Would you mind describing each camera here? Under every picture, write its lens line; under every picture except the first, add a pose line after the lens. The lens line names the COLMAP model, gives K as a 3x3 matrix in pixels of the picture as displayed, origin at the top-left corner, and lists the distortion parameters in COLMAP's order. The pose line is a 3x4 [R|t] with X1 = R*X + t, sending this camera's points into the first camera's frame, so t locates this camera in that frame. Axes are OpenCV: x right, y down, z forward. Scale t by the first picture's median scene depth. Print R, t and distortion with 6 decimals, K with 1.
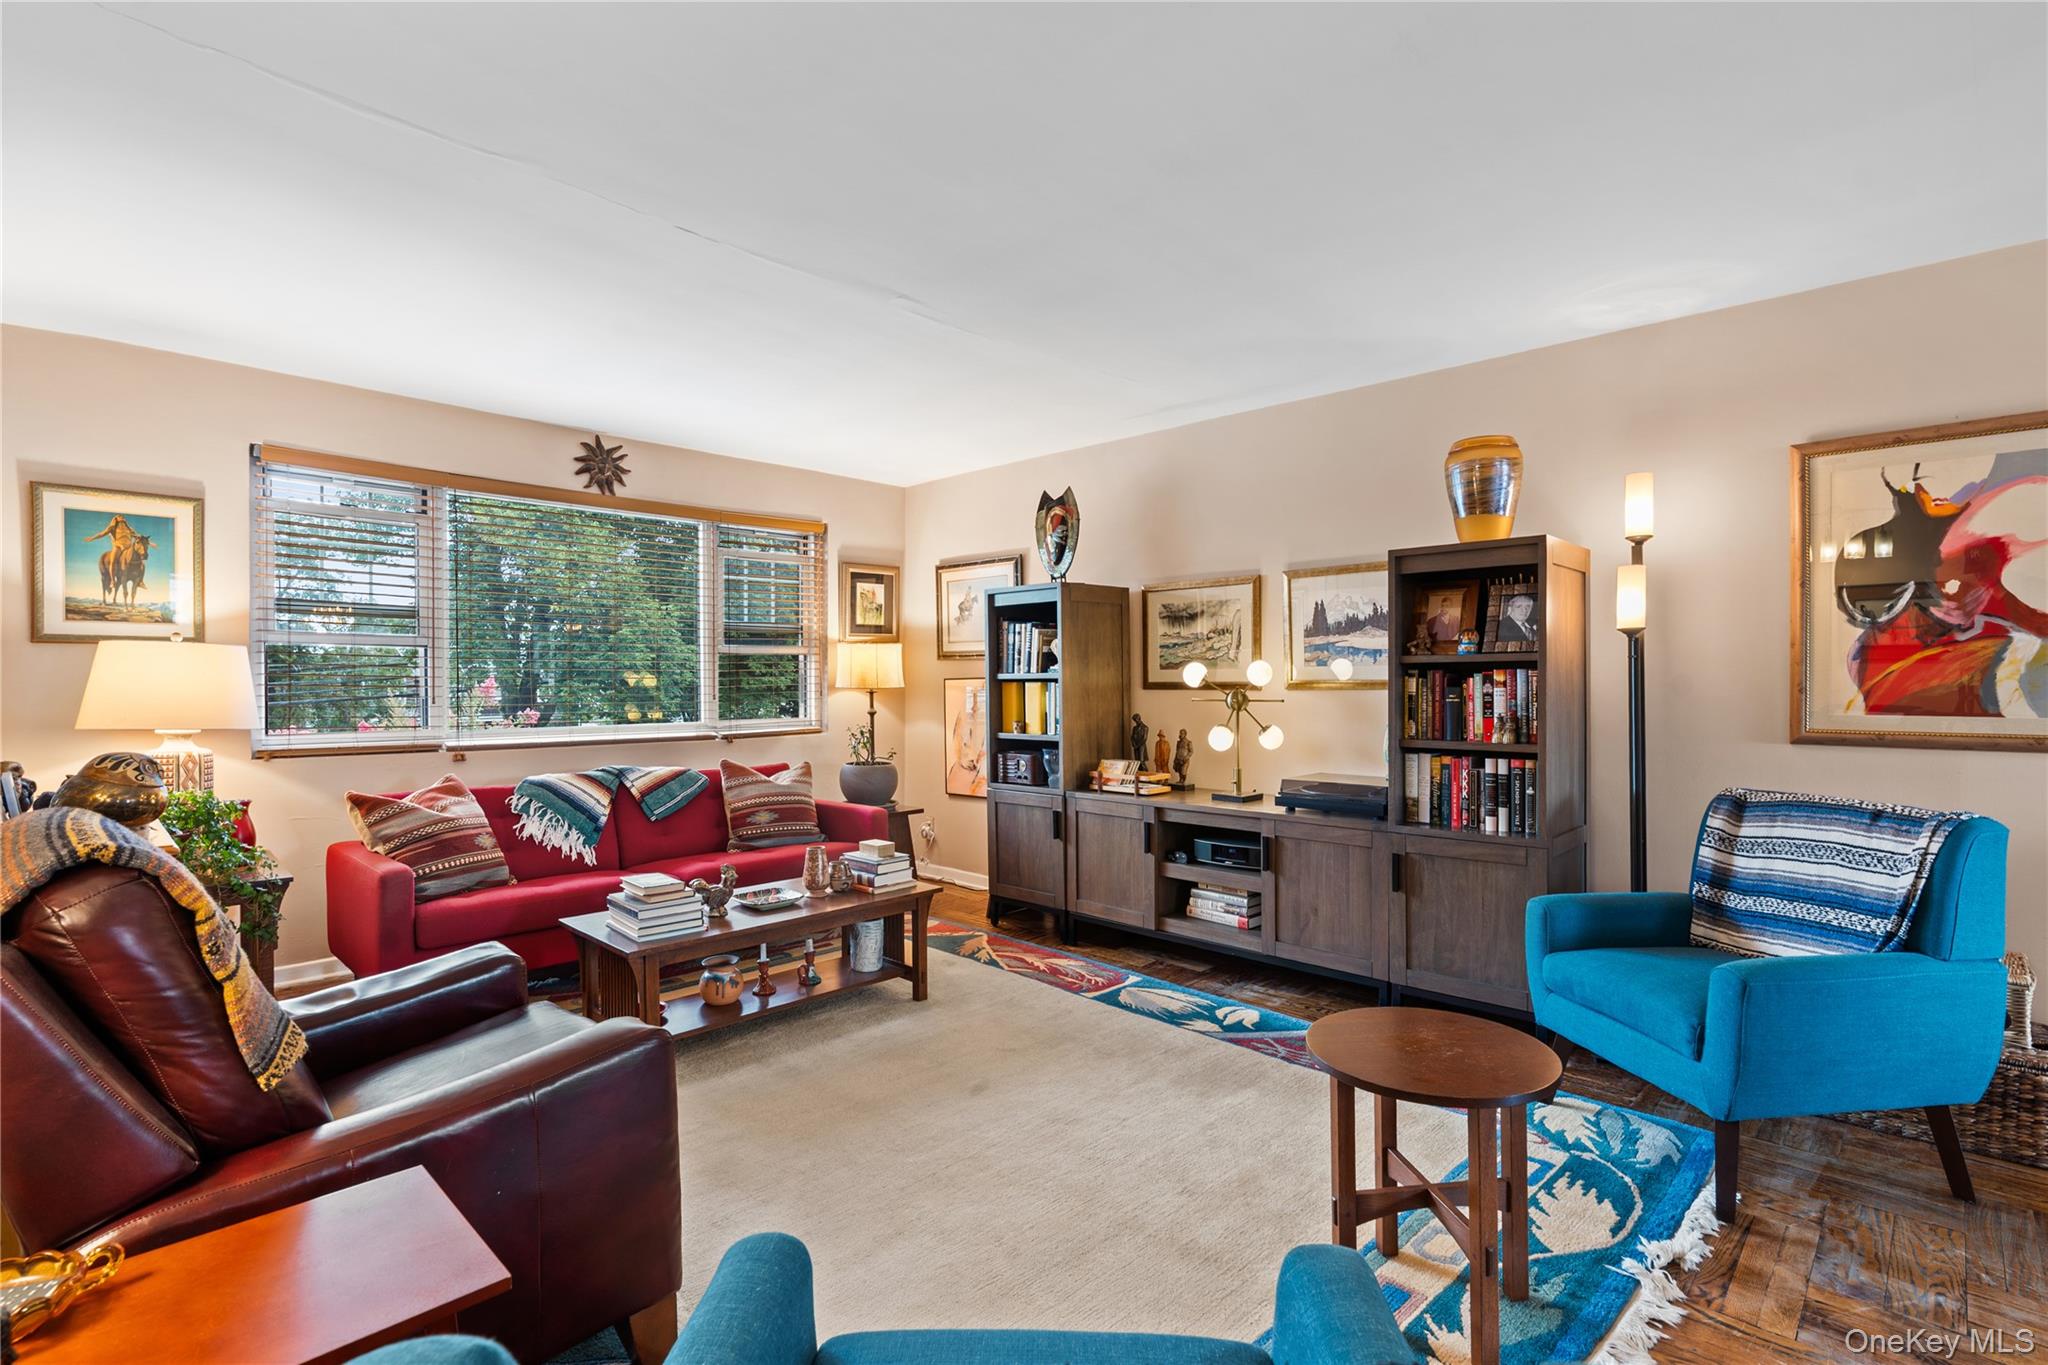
lens RADIAL K [[963.8, 0, 1024.0], [0, 963.8, 682.5], [0, 0, 1]] dist [-0.001089, -0.000068]
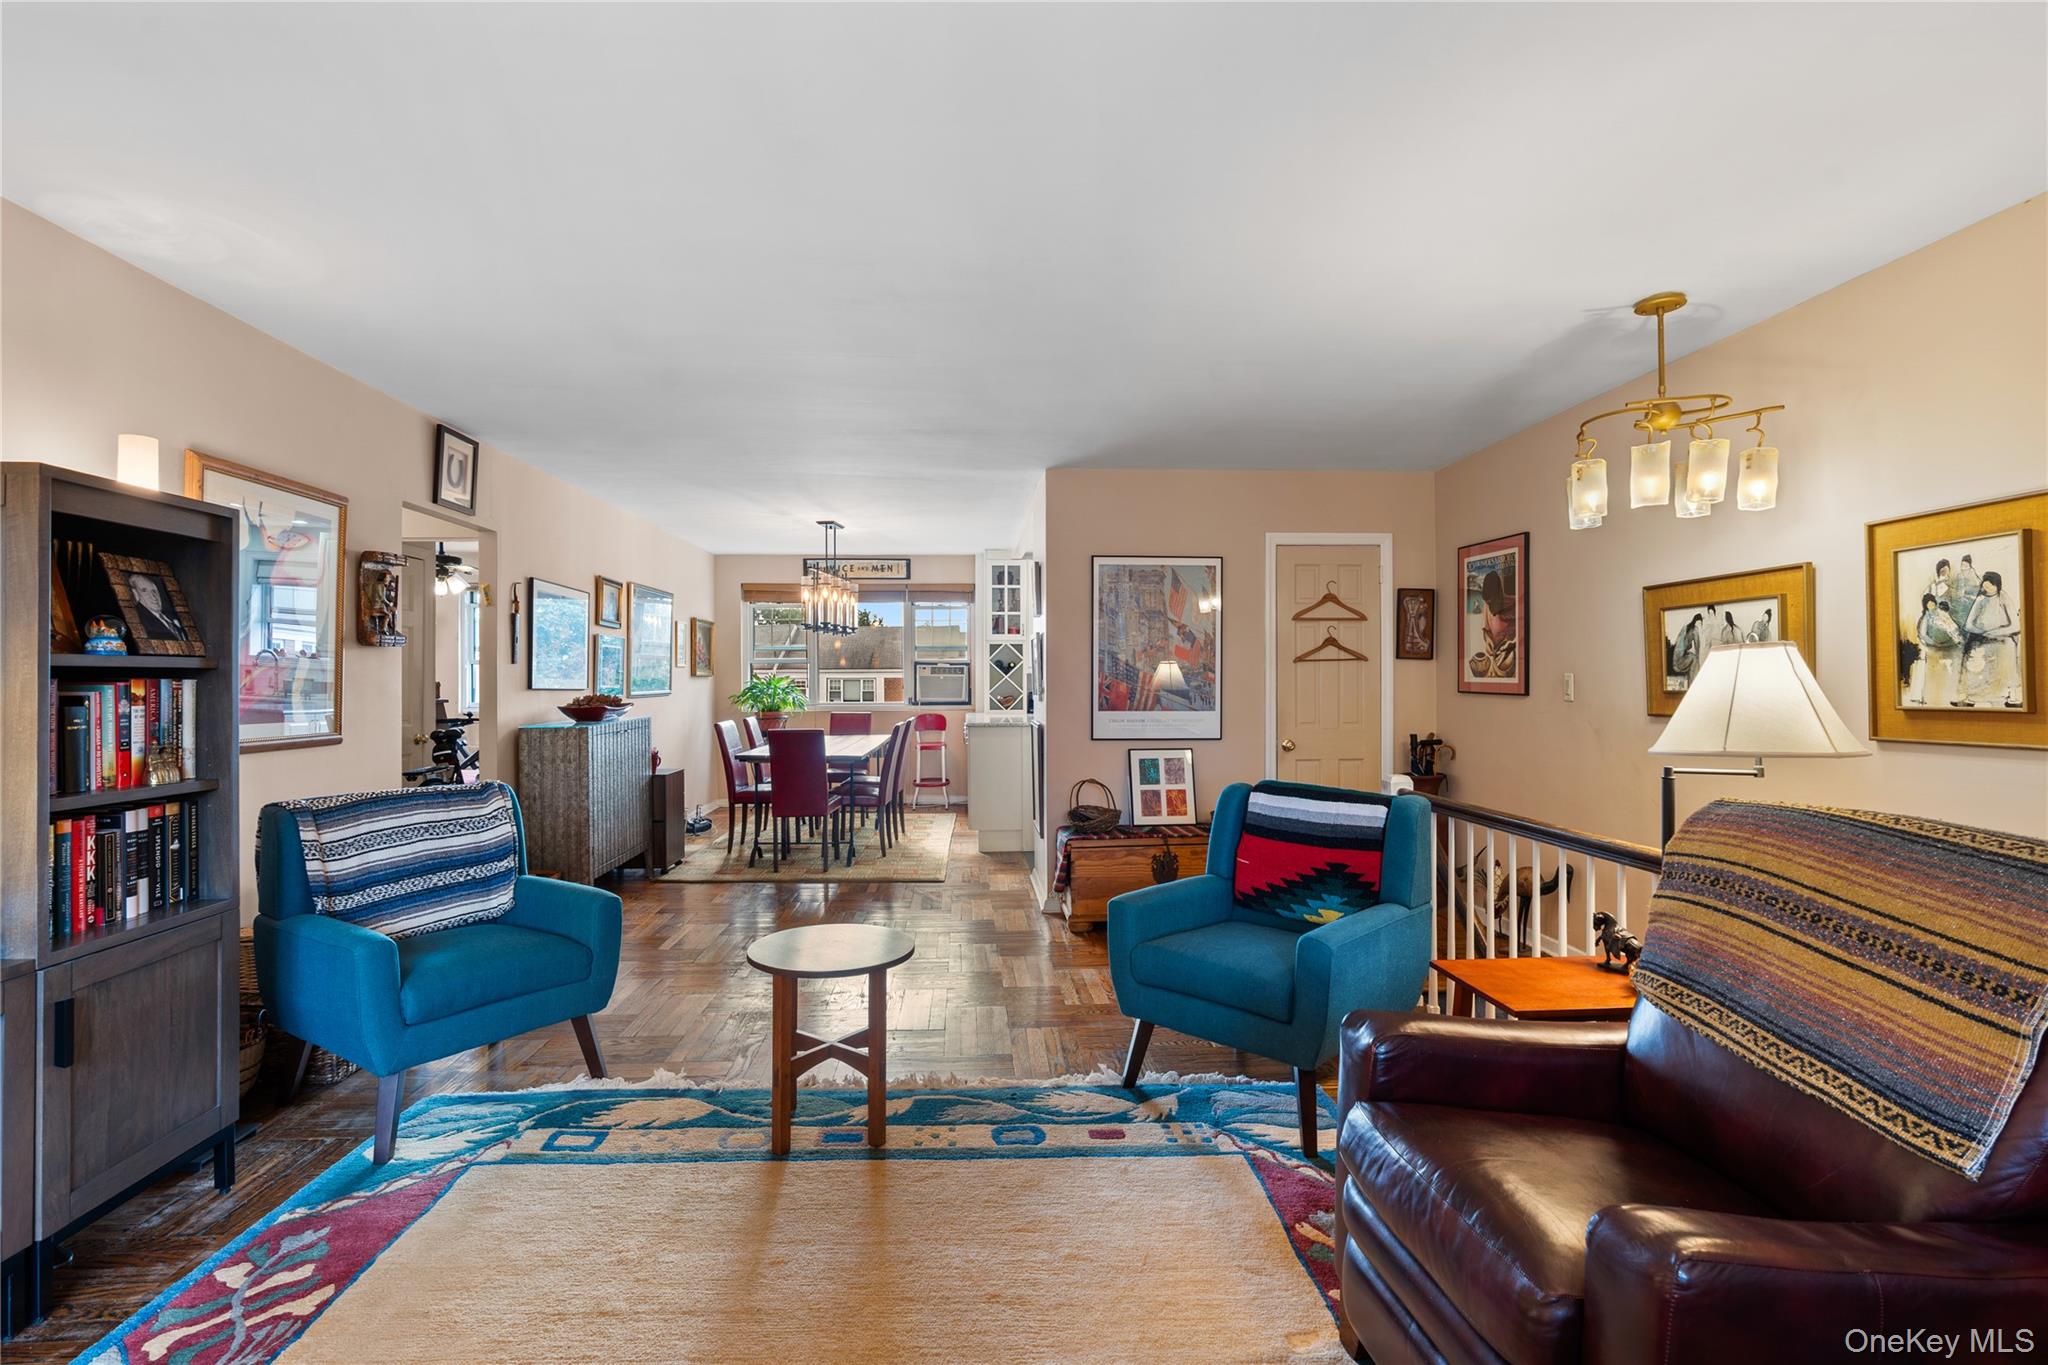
lens RADIAL K [[944.8, 0, 1024.0], [0, 944.8, 682.5], [0, 0, 1]] dist [-0.002122, -0.000023]
pose [[-0.744403, 0.005479, 0.667708, -0.422889], [0.005905, 0.999981, -0.001623, -0.006161], [-0.667705, 0.002735, -0.744421, 1.069427]]
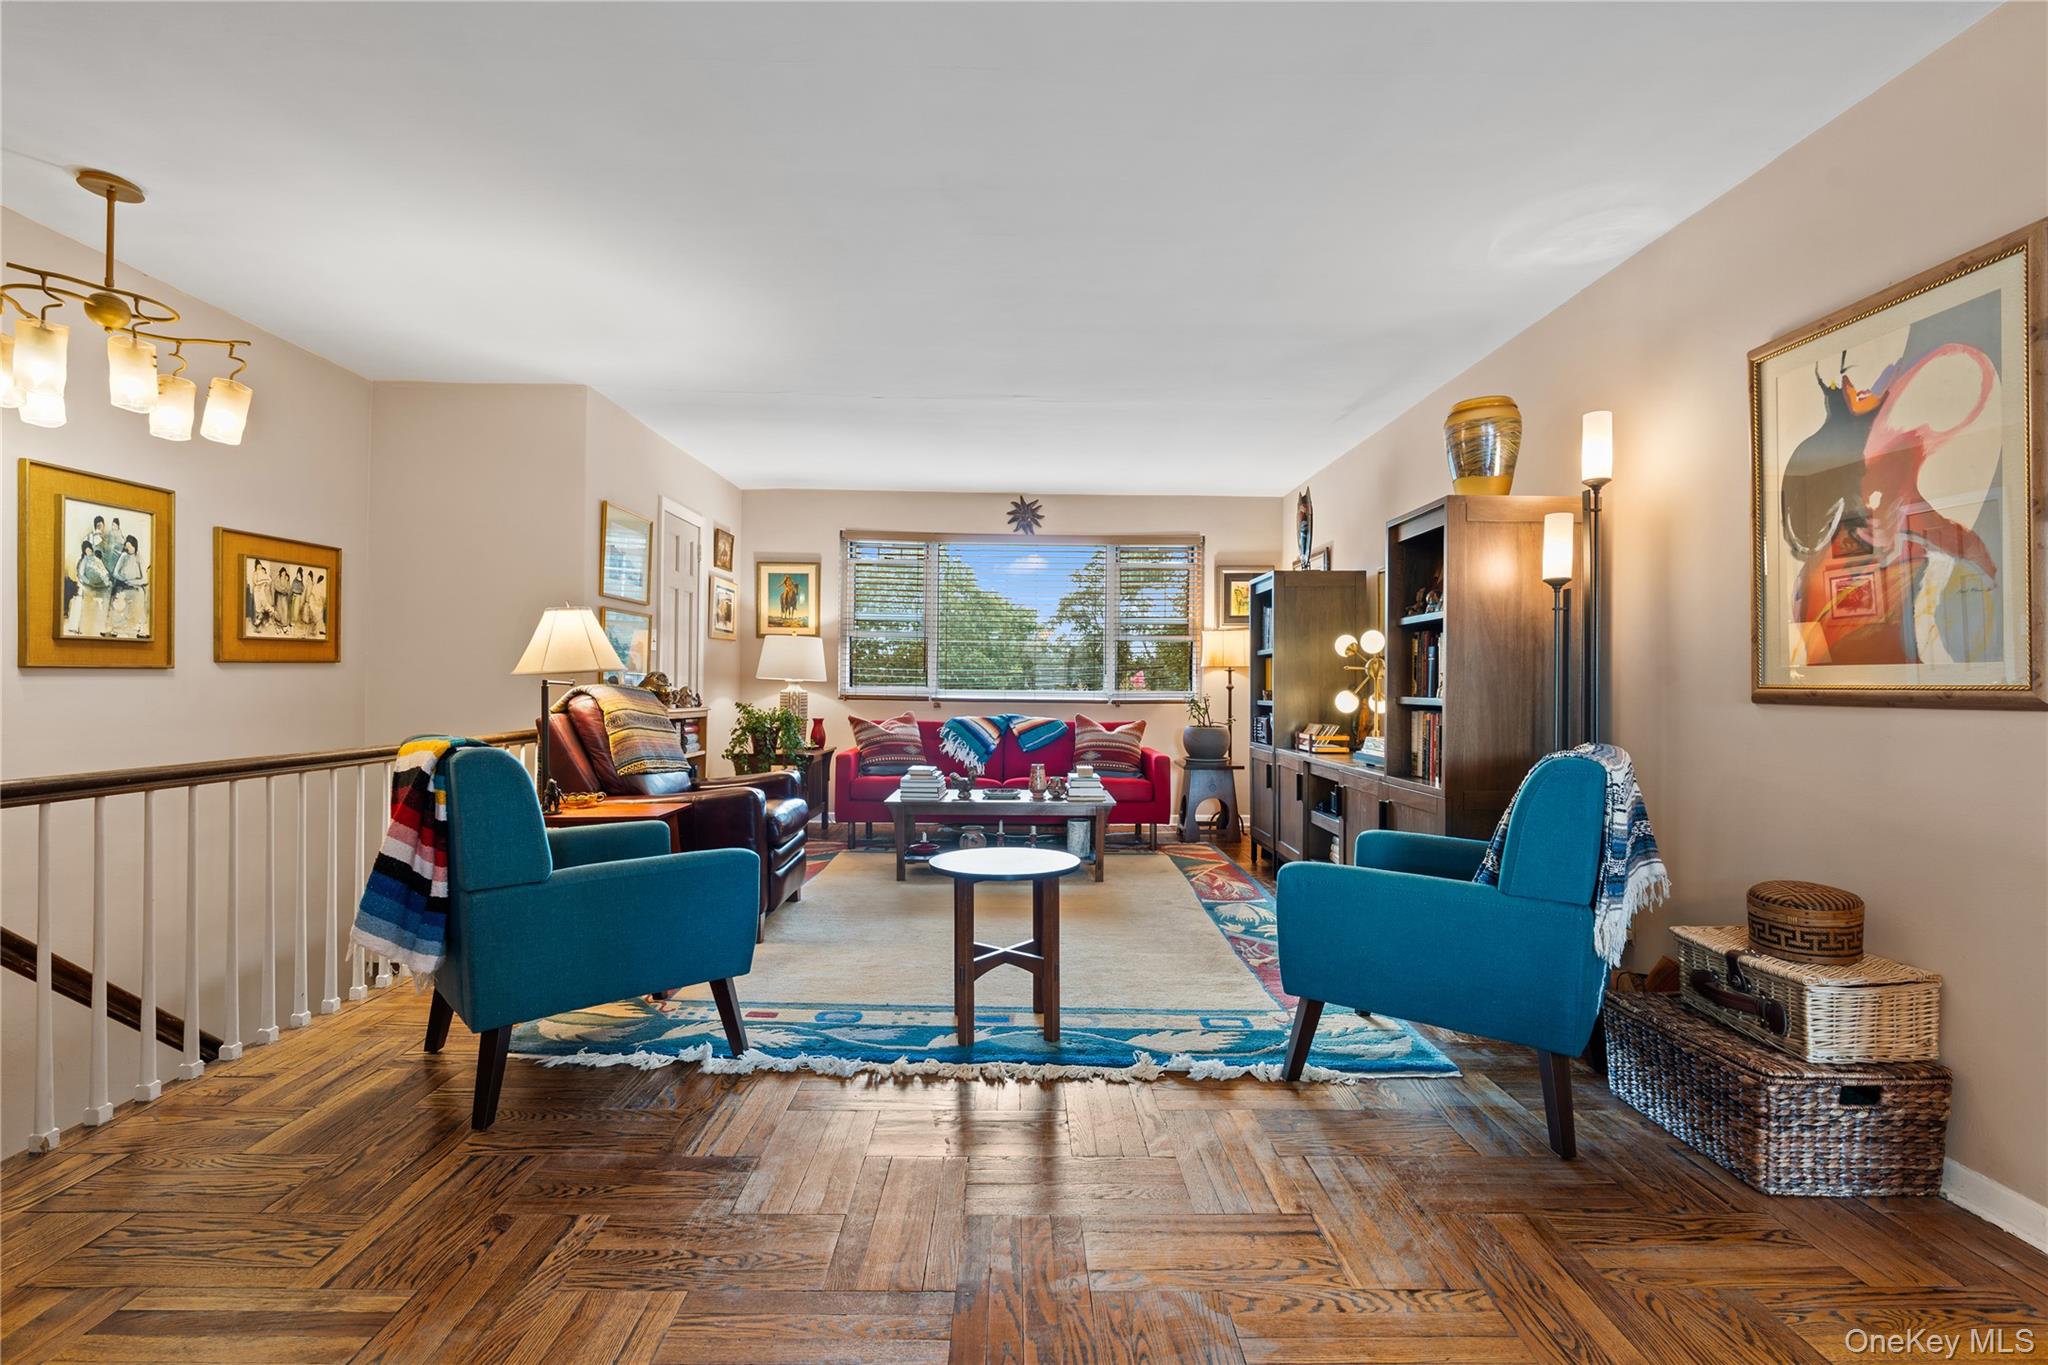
lens RADIAL K [[944.8, 0, 1024.0], [0, 944.8, 682.5], [0, 0, 1]] dist [-0.002122, -0.000023]
pose [[0.700435, 0.008677, -0.713663, 0.885360], [-0.014055, 0.999900, -0.001638, 0.052778], [0.713577, 0.011178, 0.700487, -0.033524]]
